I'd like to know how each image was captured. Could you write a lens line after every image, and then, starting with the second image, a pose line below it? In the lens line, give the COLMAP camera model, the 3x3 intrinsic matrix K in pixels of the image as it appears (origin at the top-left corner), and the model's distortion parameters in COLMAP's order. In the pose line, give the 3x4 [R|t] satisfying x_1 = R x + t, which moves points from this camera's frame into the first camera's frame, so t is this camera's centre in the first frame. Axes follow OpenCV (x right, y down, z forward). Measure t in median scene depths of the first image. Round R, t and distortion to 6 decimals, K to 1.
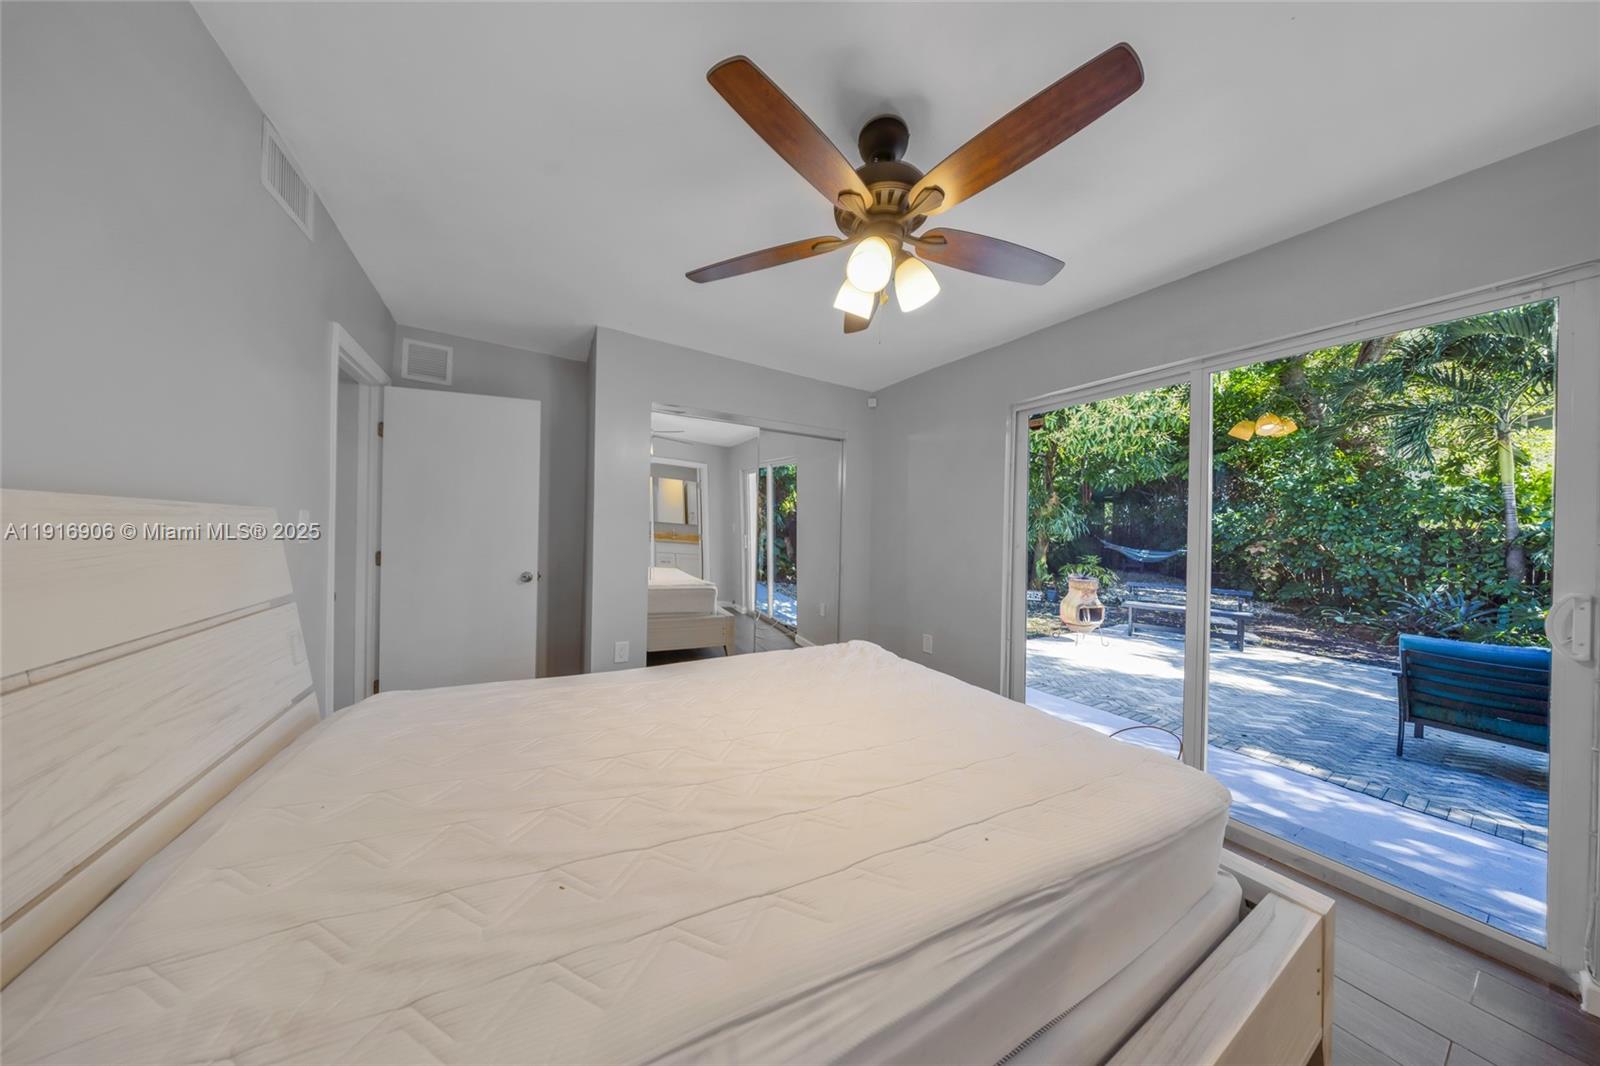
lens RADIAL K [[464.0, 0, 802.3], [0, 464.0, 526.2], [0, 0, 1]] dist [-0.000032, 0.000035]
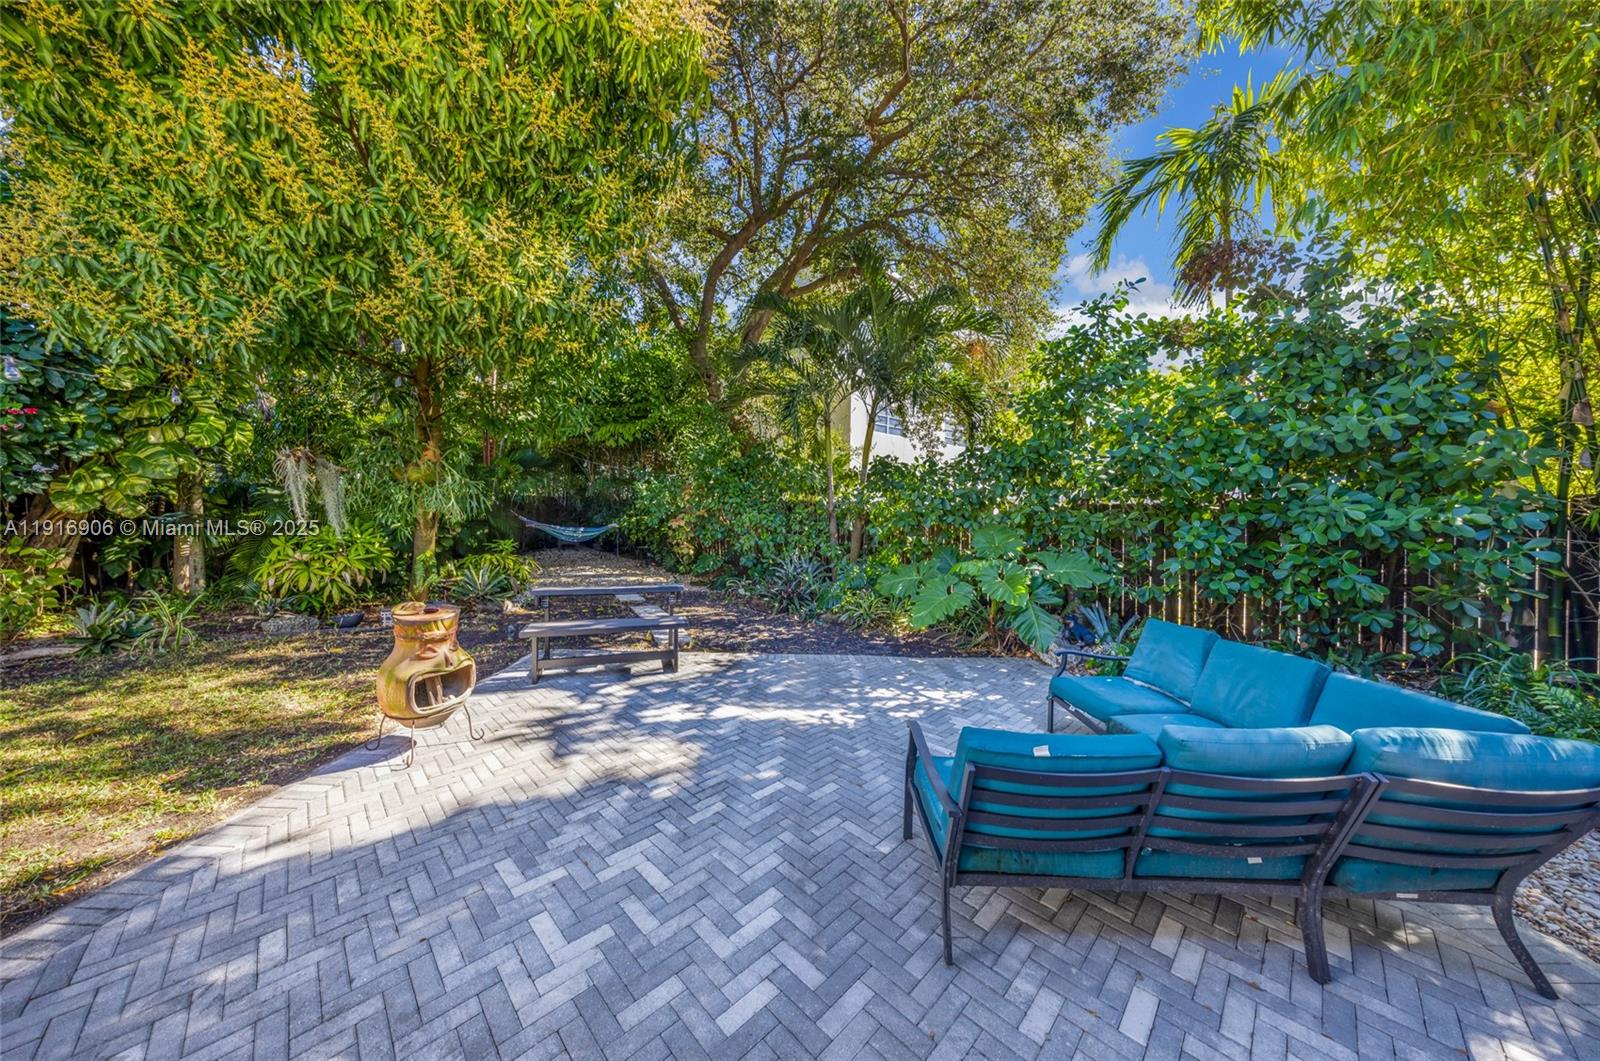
lens RADIAL K [[504.1, 0, 798.9], [0, 504.1, 542.9], [0, 0, 1]] dist [0.000367, 0.000004]
pose [[0.514824, -0.075251, 0.853987, 0.336346], [-0.001988, 0.996033, 0.088966, -0.001766], [-0.857293, -0.047500, 0.512632, 0.383334]]
